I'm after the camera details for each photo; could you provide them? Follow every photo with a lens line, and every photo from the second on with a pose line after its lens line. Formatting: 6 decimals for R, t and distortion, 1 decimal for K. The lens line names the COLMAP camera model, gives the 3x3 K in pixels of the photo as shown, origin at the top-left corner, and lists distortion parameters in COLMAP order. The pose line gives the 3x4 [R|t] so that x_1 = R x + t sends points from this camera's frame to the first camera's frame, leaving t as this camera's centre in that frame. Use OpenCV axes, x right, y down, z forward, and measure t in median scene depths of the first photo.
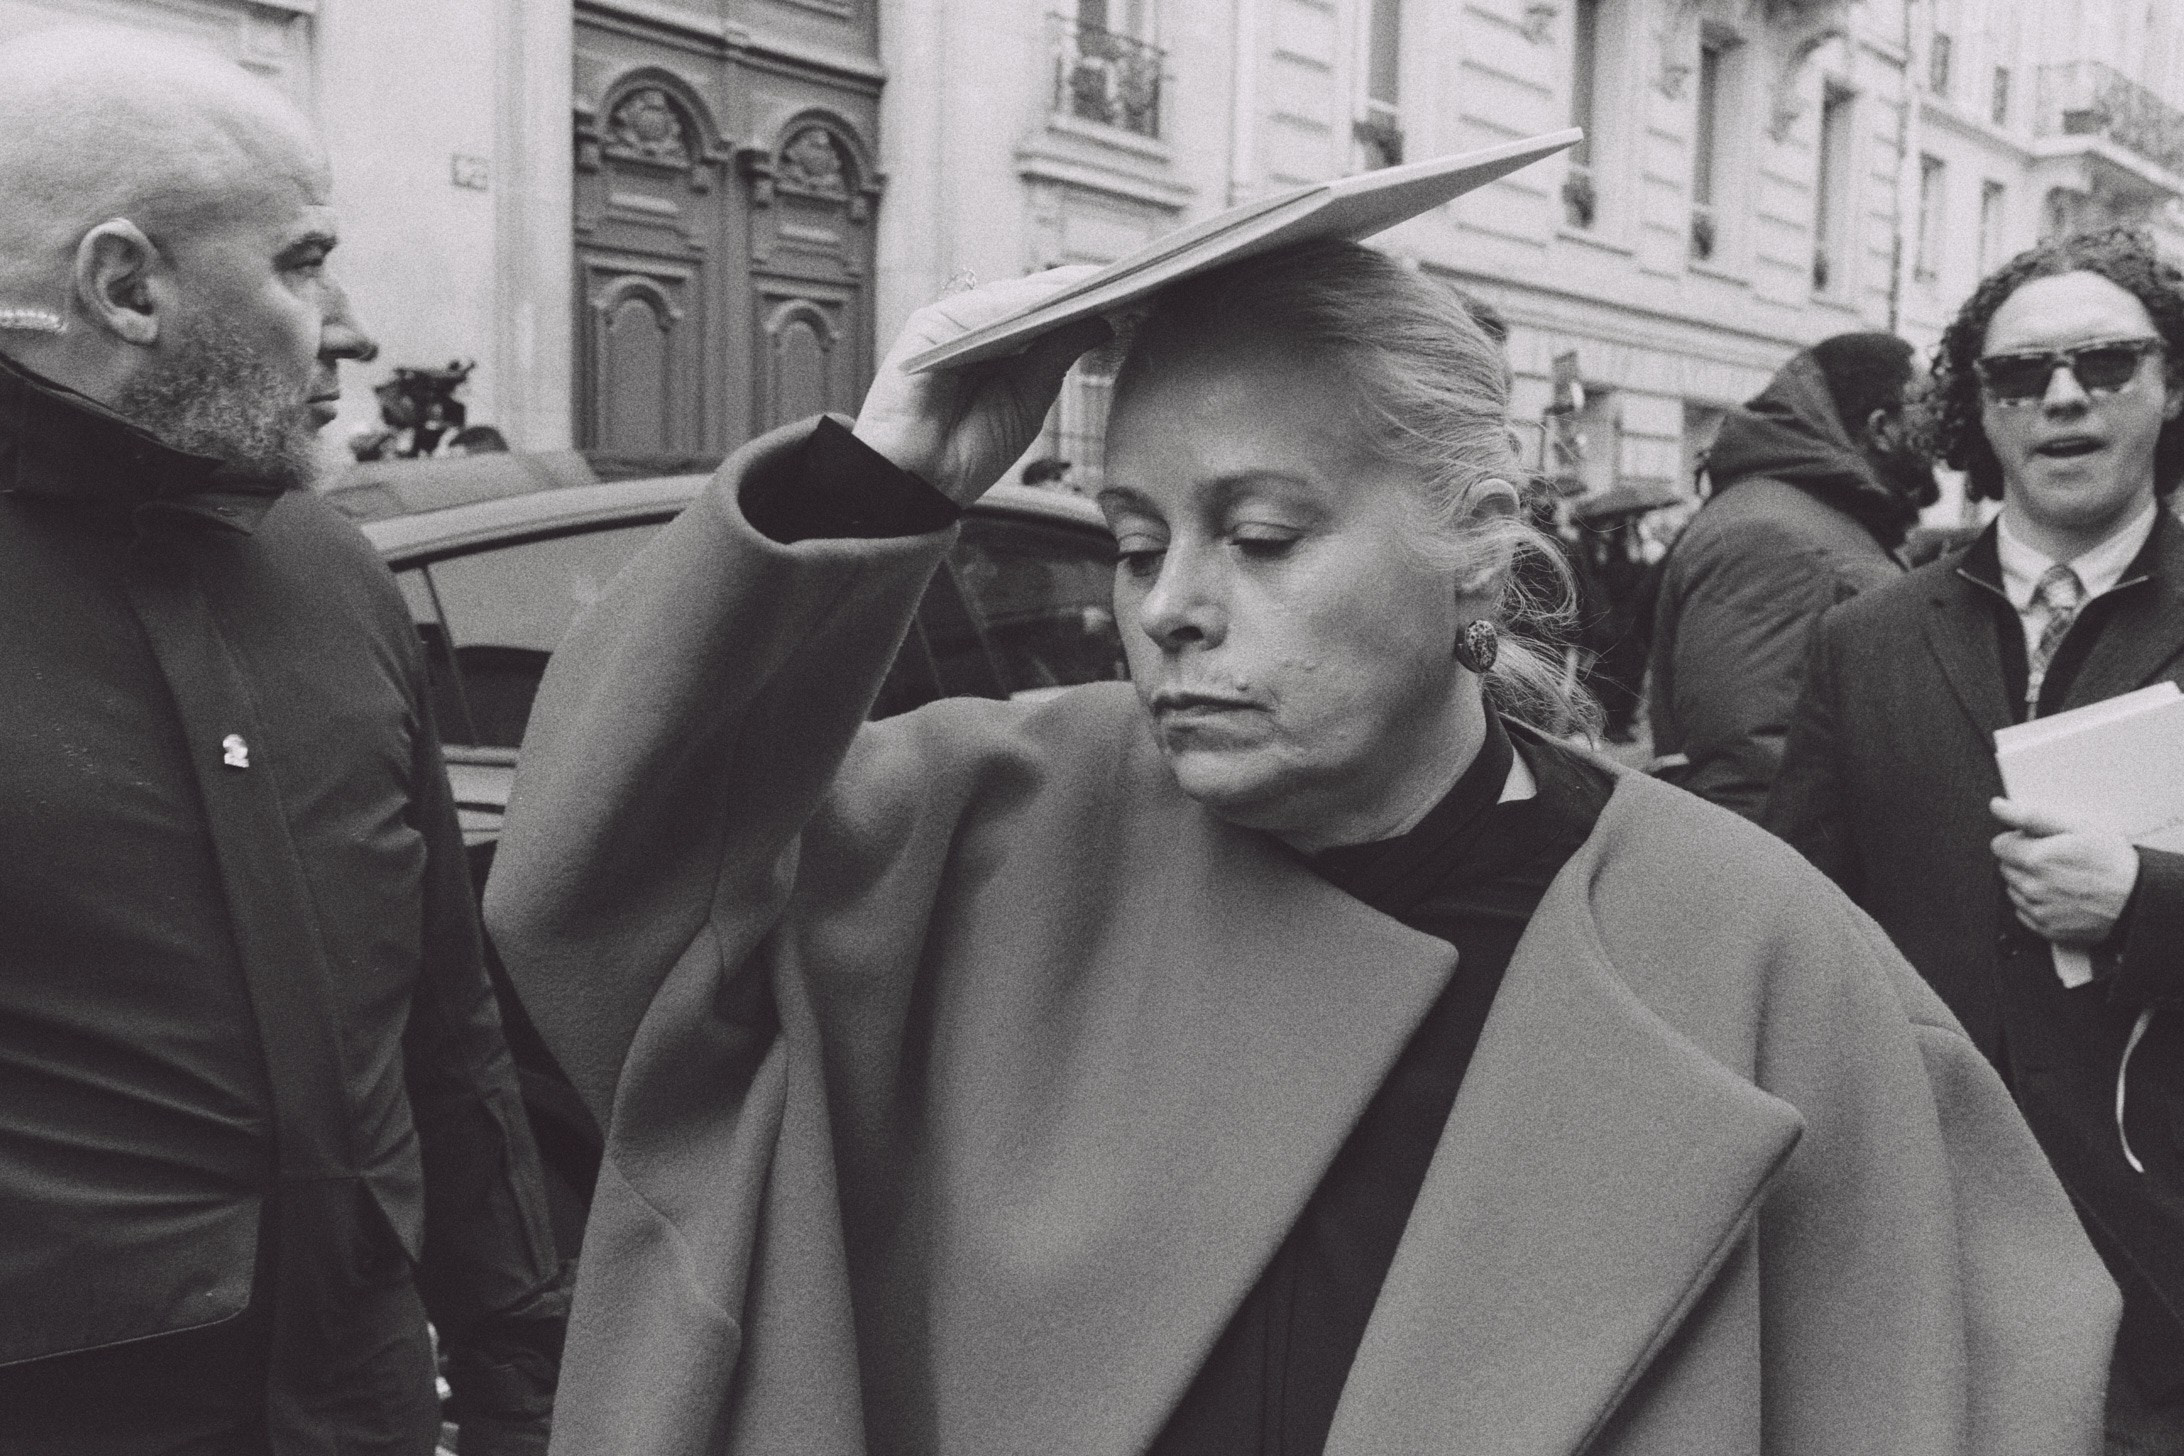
lens RADIAL K [[2205.2, 0, 1092.0], [0, 2205.2, 728.0], [0, 0, 1]] dist [0.001114, 0.009200]
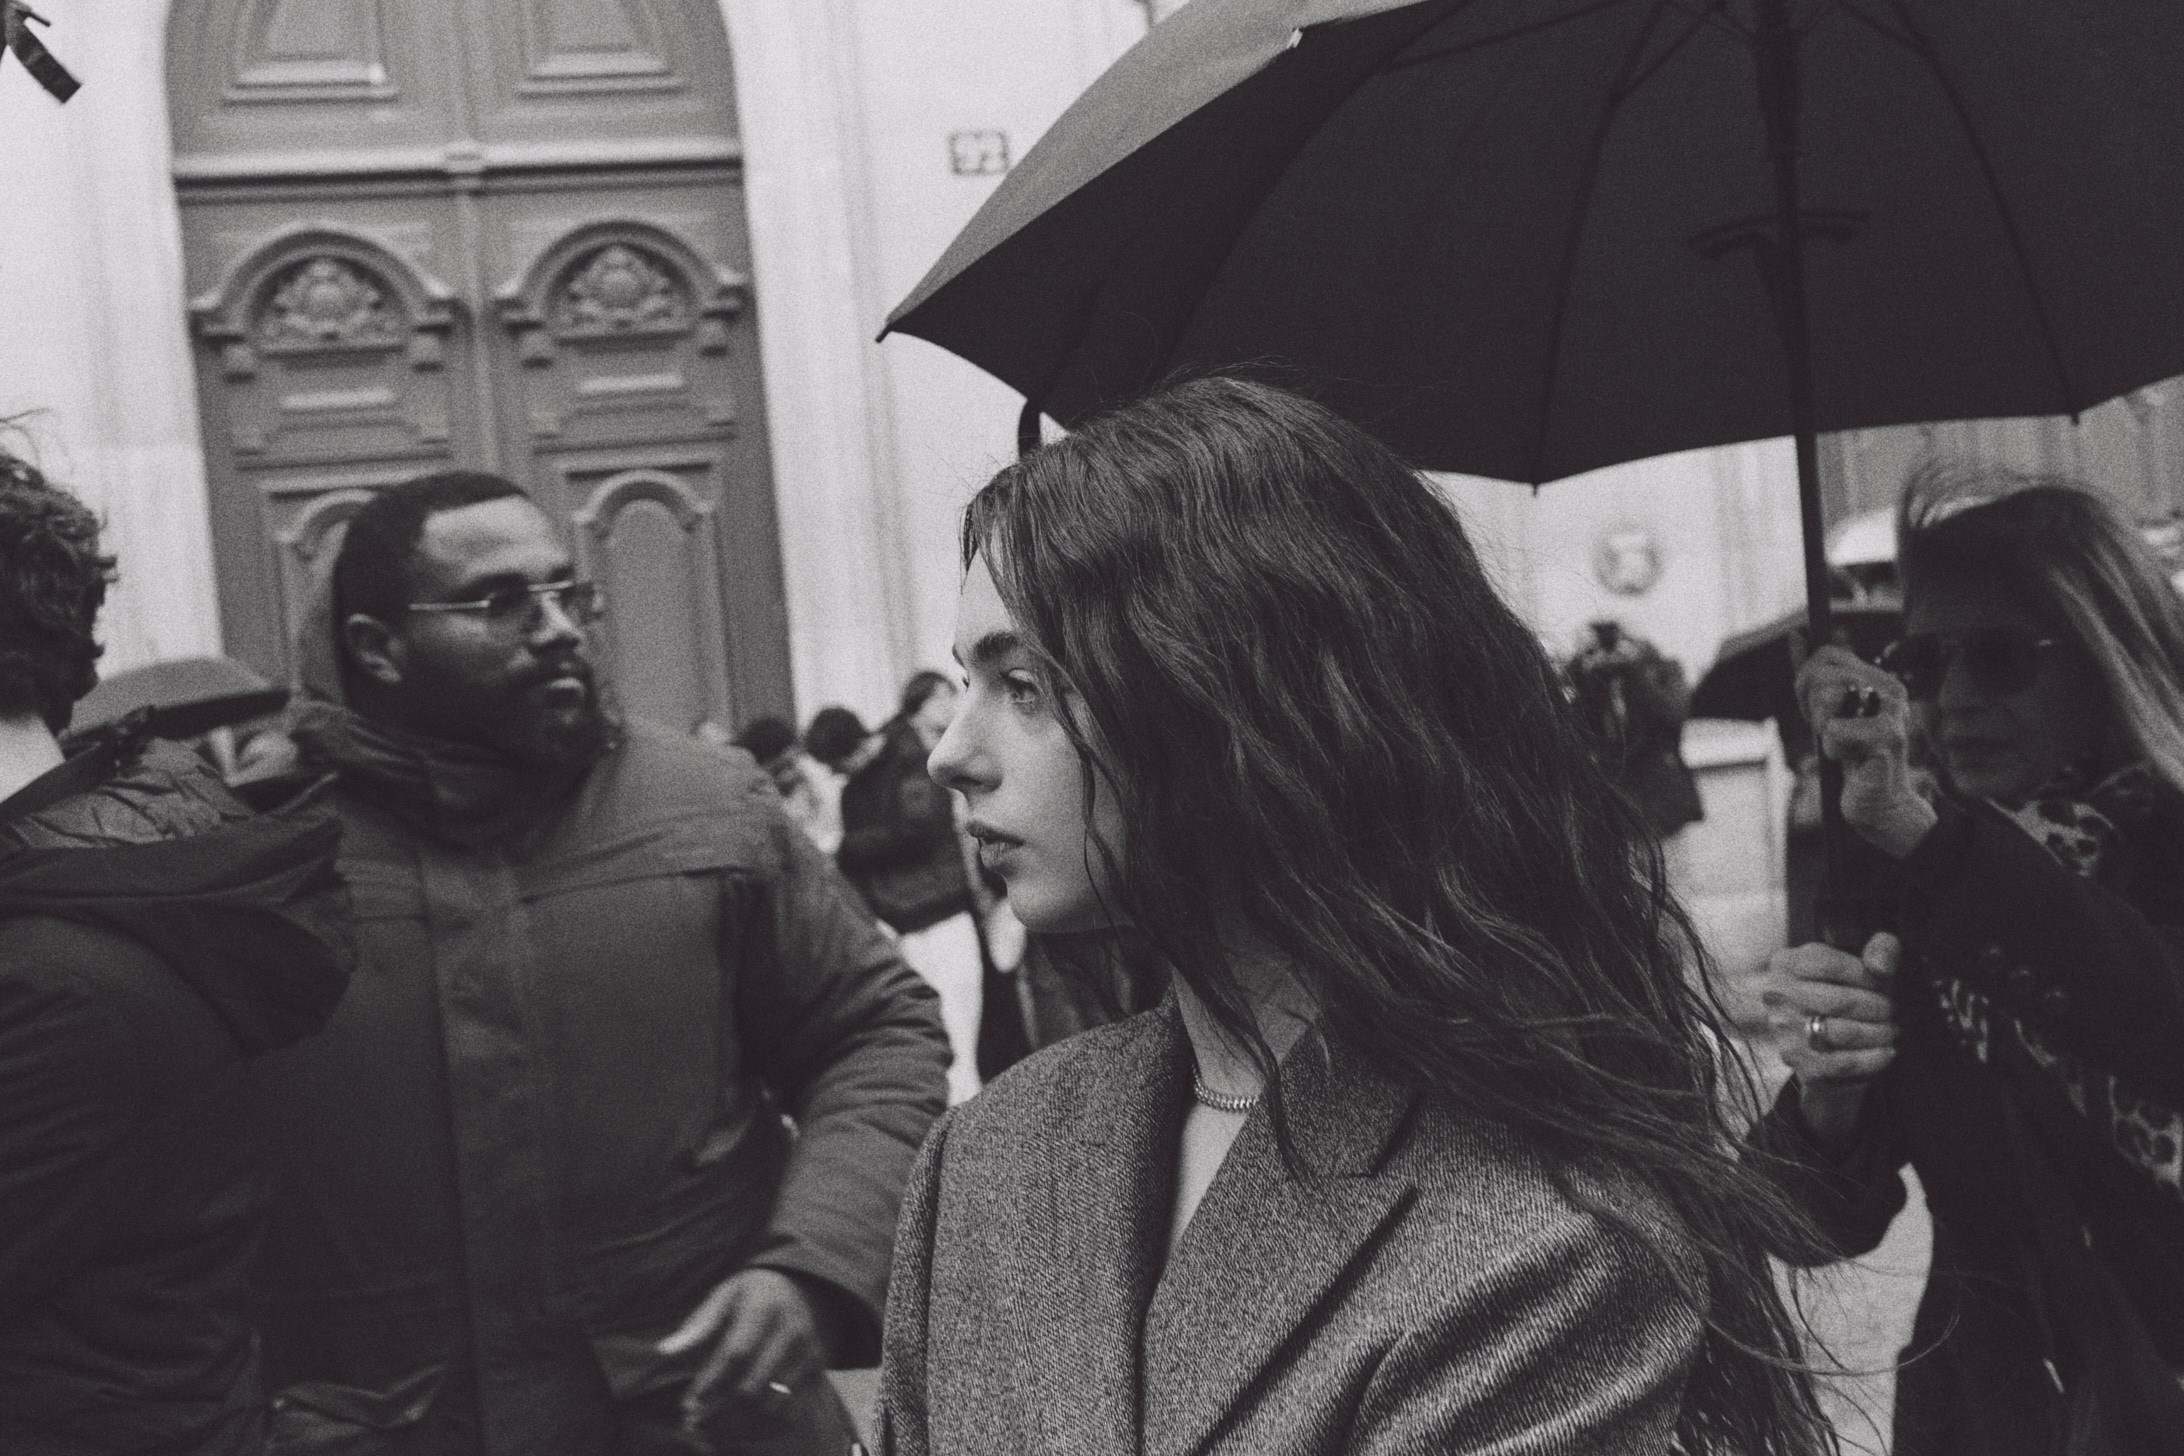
lens RADIAL K [[2205.2, 0, 1092.0], [0, 2205.2, 728.0], [0, 0, 1]] dist [0.001114, 0.009200]
pose [[0.813192, -0.130733, -0.567122, 0.433509], [0.090608, 0.991001, -0.098523, -0.019040], [0.574899, 0.028732, 0.817720, 0.497756]]
